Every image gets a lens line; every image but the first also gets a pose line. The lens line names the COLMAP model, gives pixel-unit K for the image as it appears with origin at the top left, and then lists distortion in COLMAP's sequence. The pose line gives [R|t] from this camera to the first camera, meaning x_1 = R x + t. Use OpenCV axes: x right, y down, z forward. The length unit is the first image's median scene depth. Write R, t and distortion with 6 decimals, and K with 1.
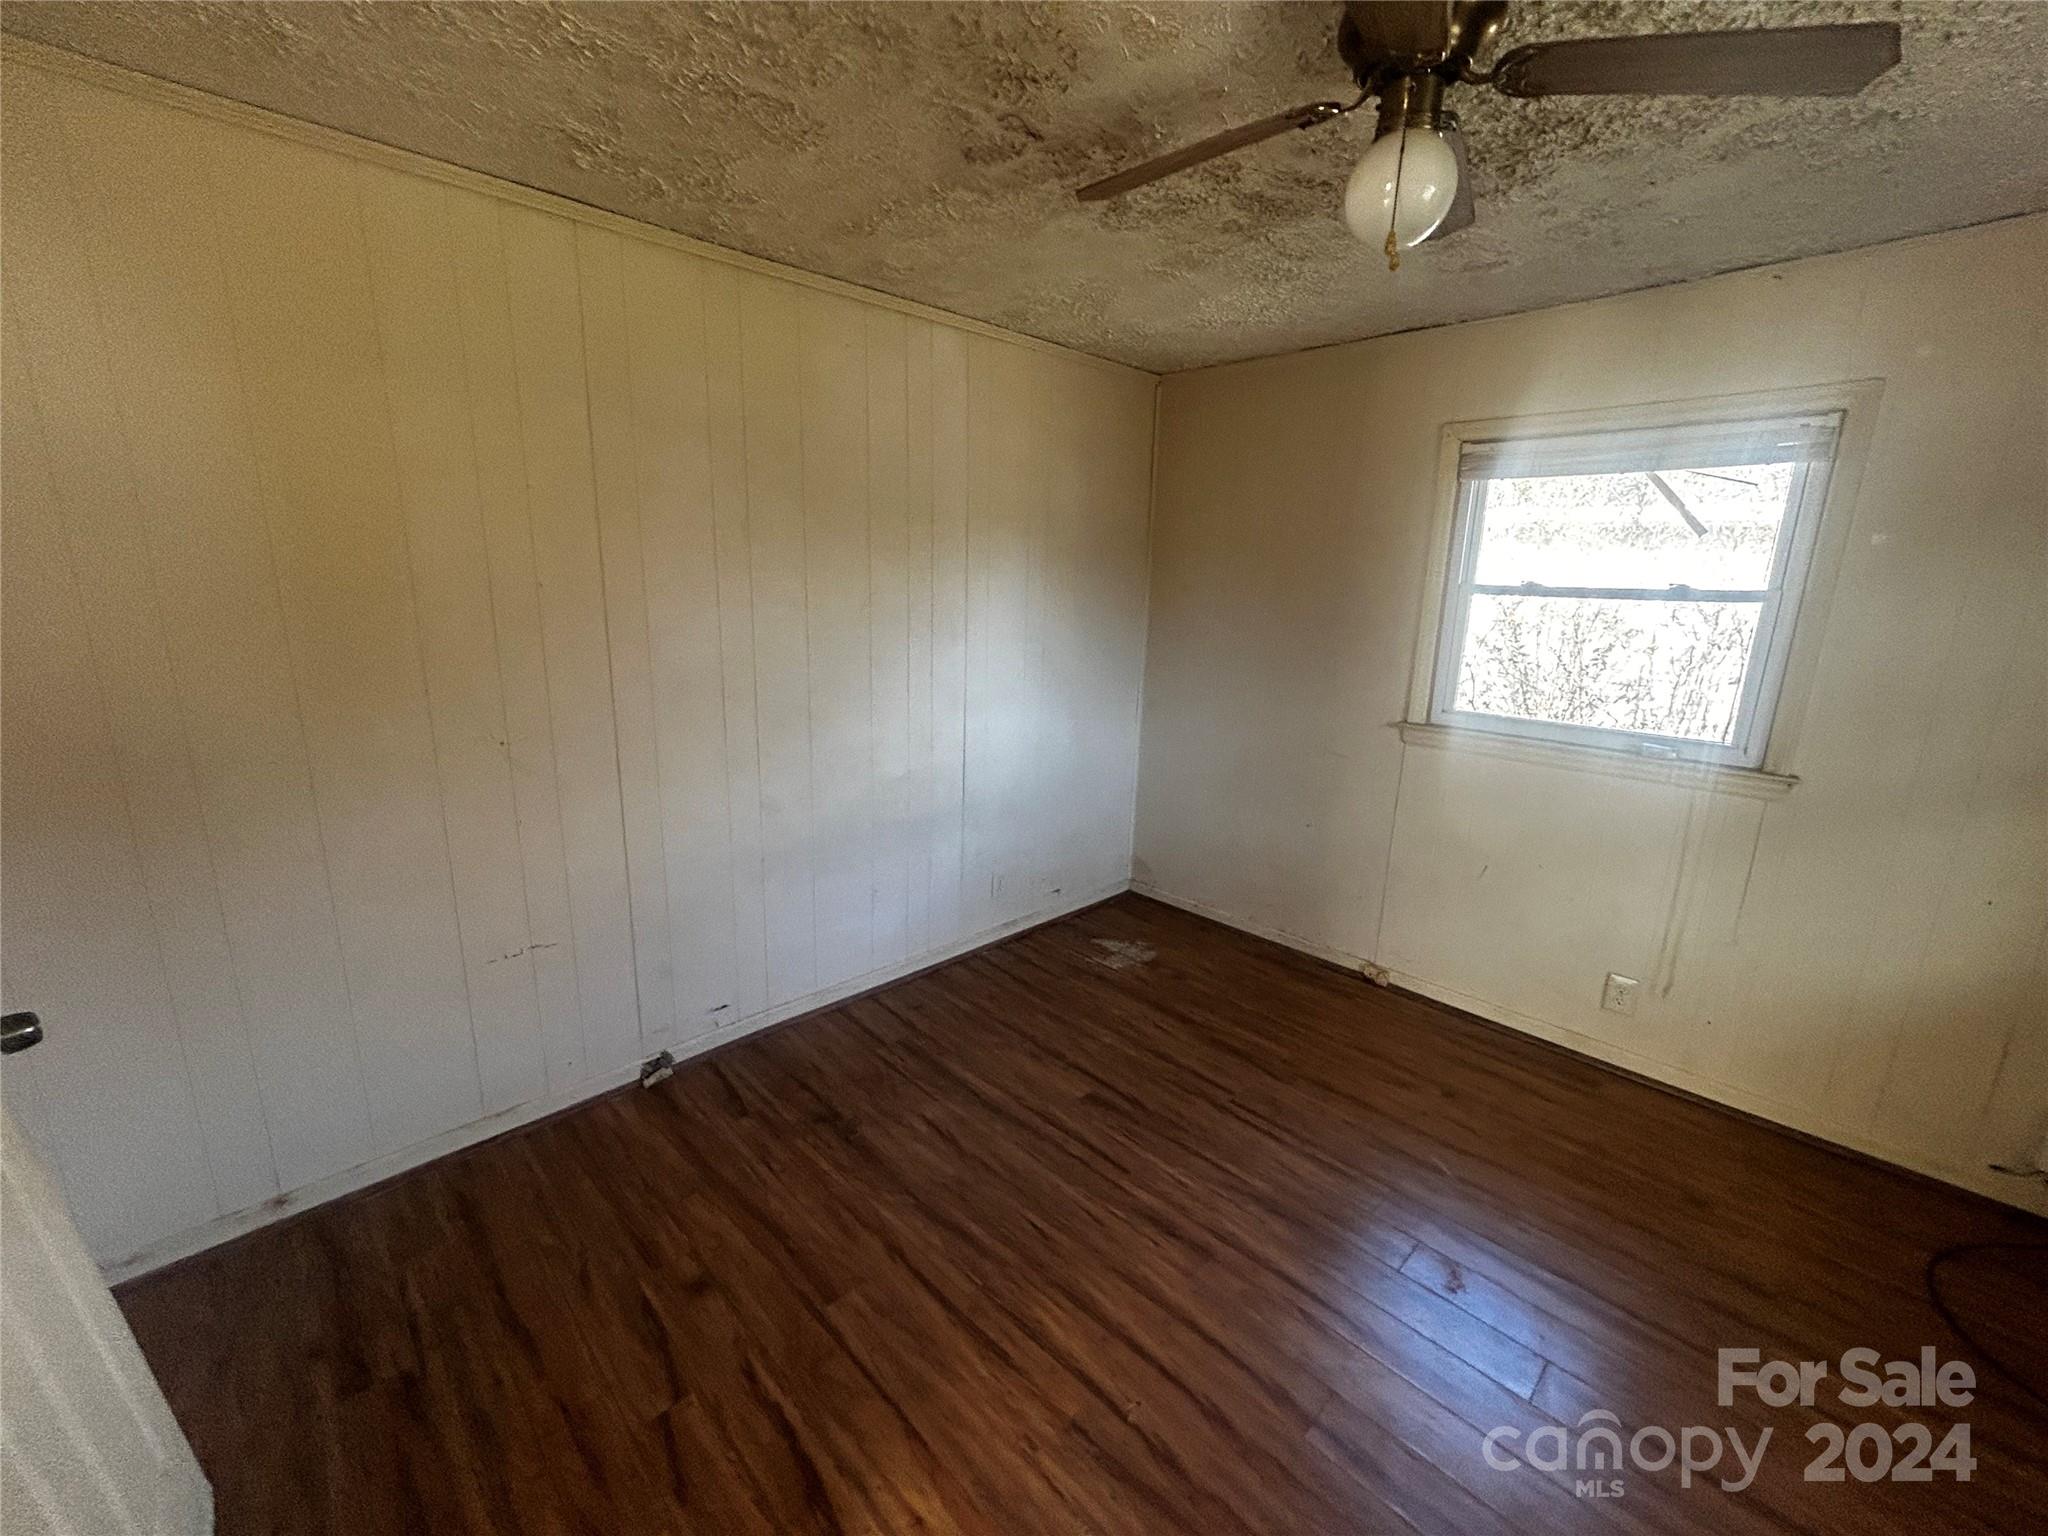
lens RADIAL K [[827.0, 0, 1024.7], [0, 827.0, 770.6], [0, 0, 1]] dist [-0.000475, 0.000905]
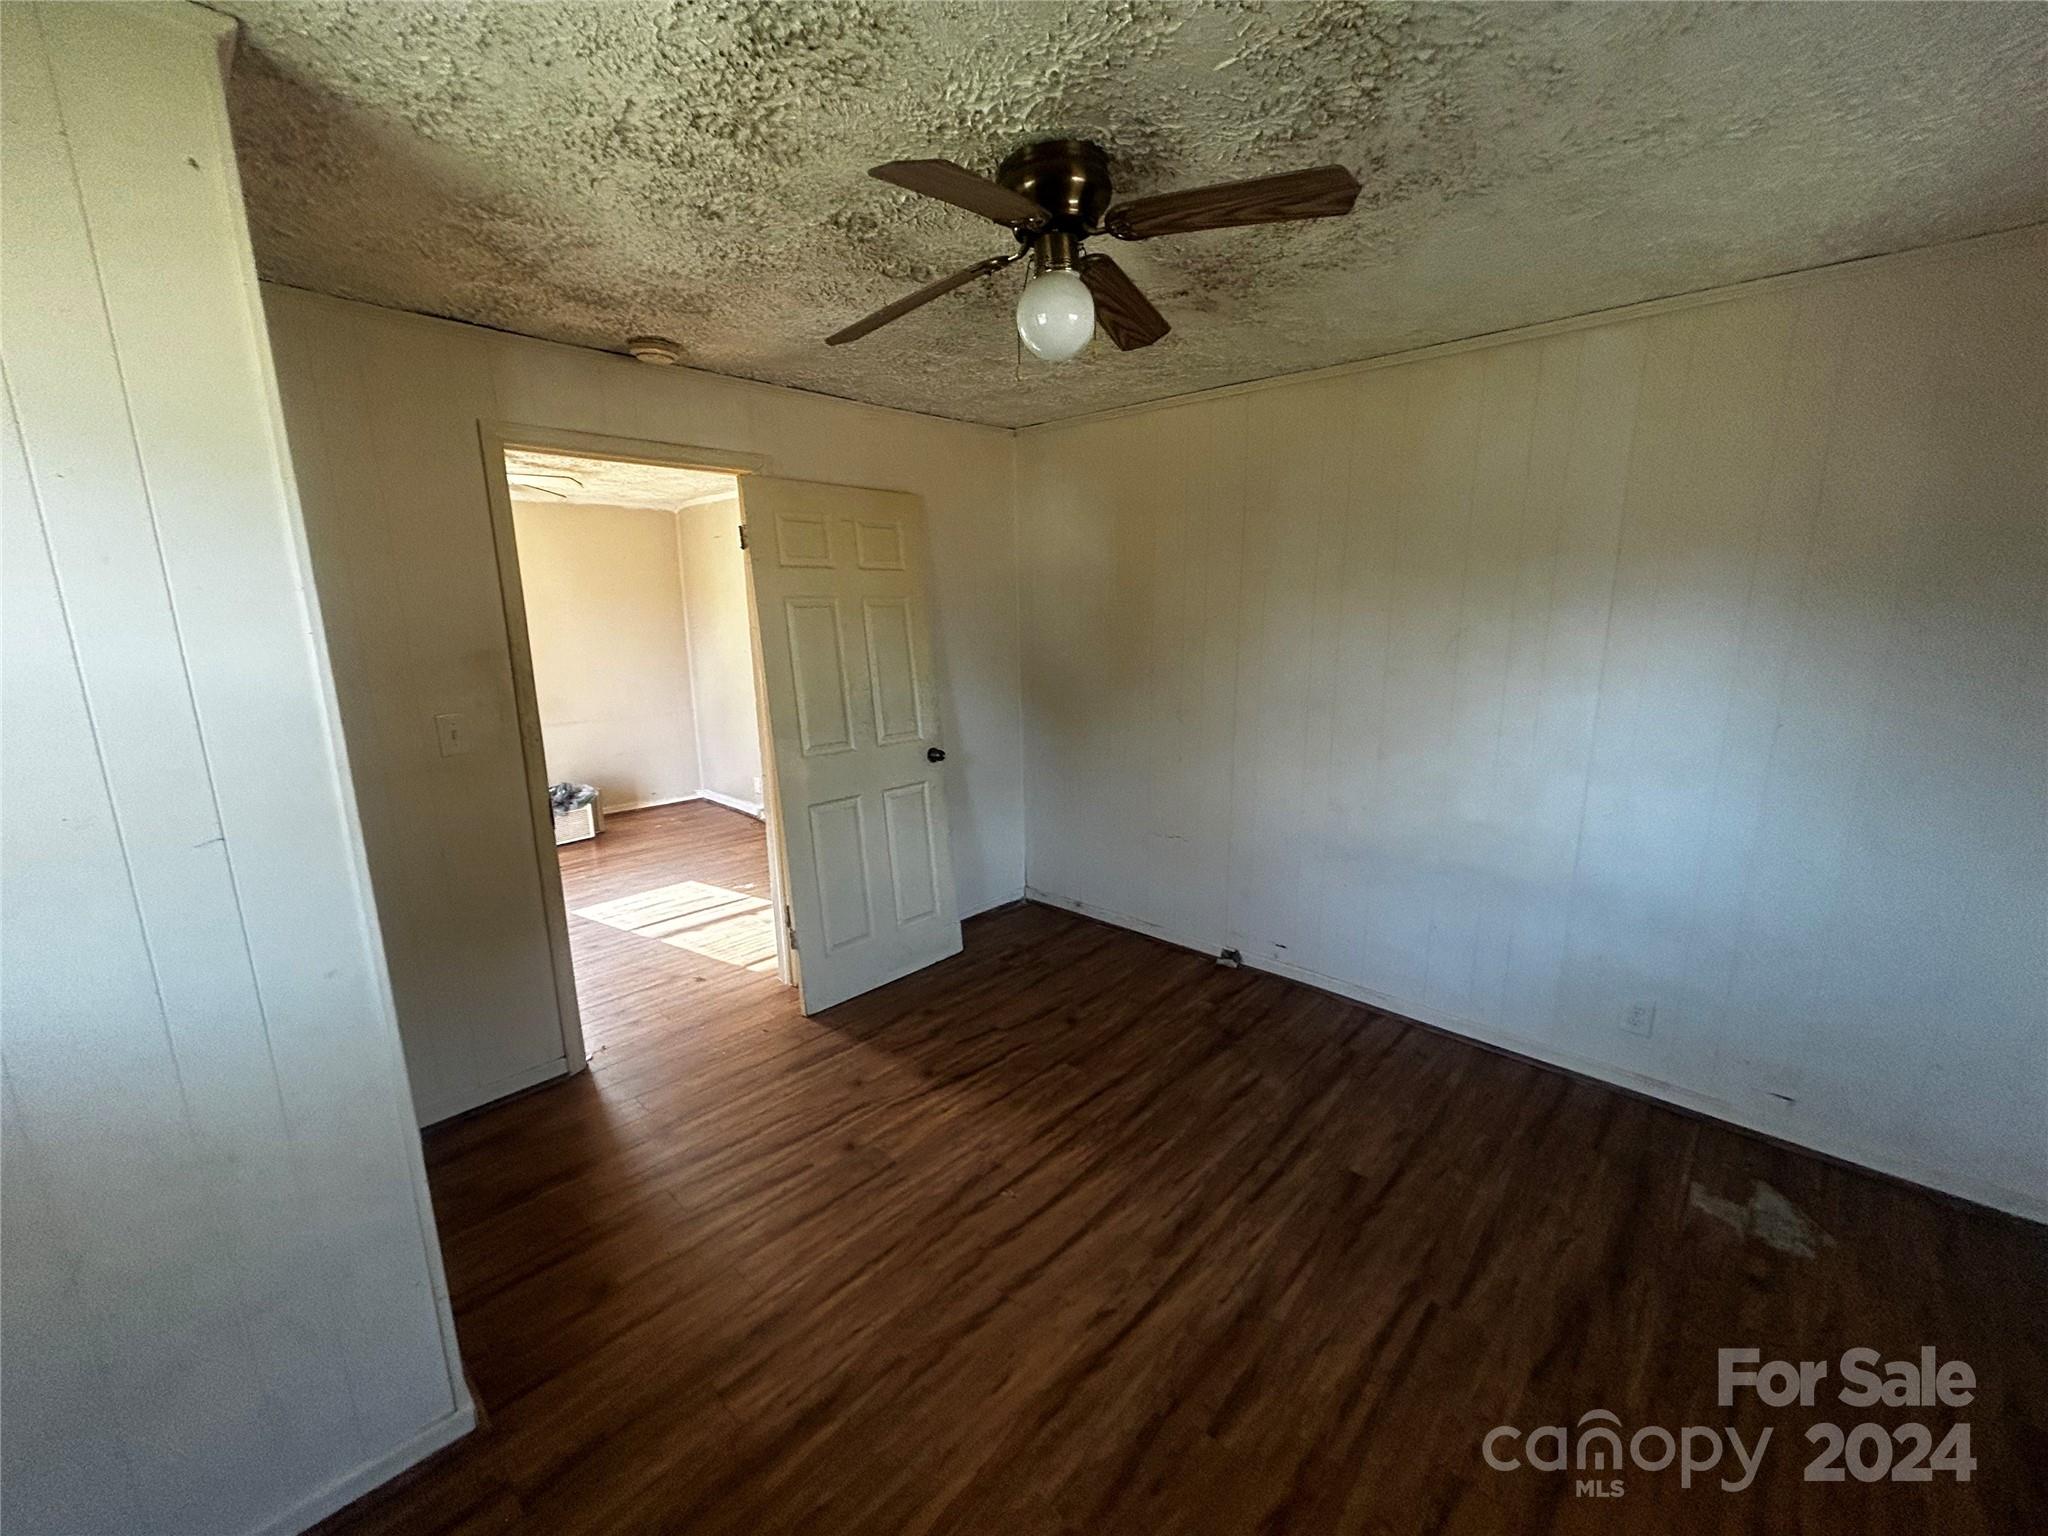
lens RADIAL K [[827.0, 0, 1021.9], [0, 827.0, 766.9], [0, 0, 1]] dist [-0.000475, 0.000905]
pose [[0.046670, 0.177217, -0.983065, 0.896305], [-0.228466, 0.959945, 0.162203, -0.104643], [0.972433, 0.217026, 0.085289, 0.475878]]
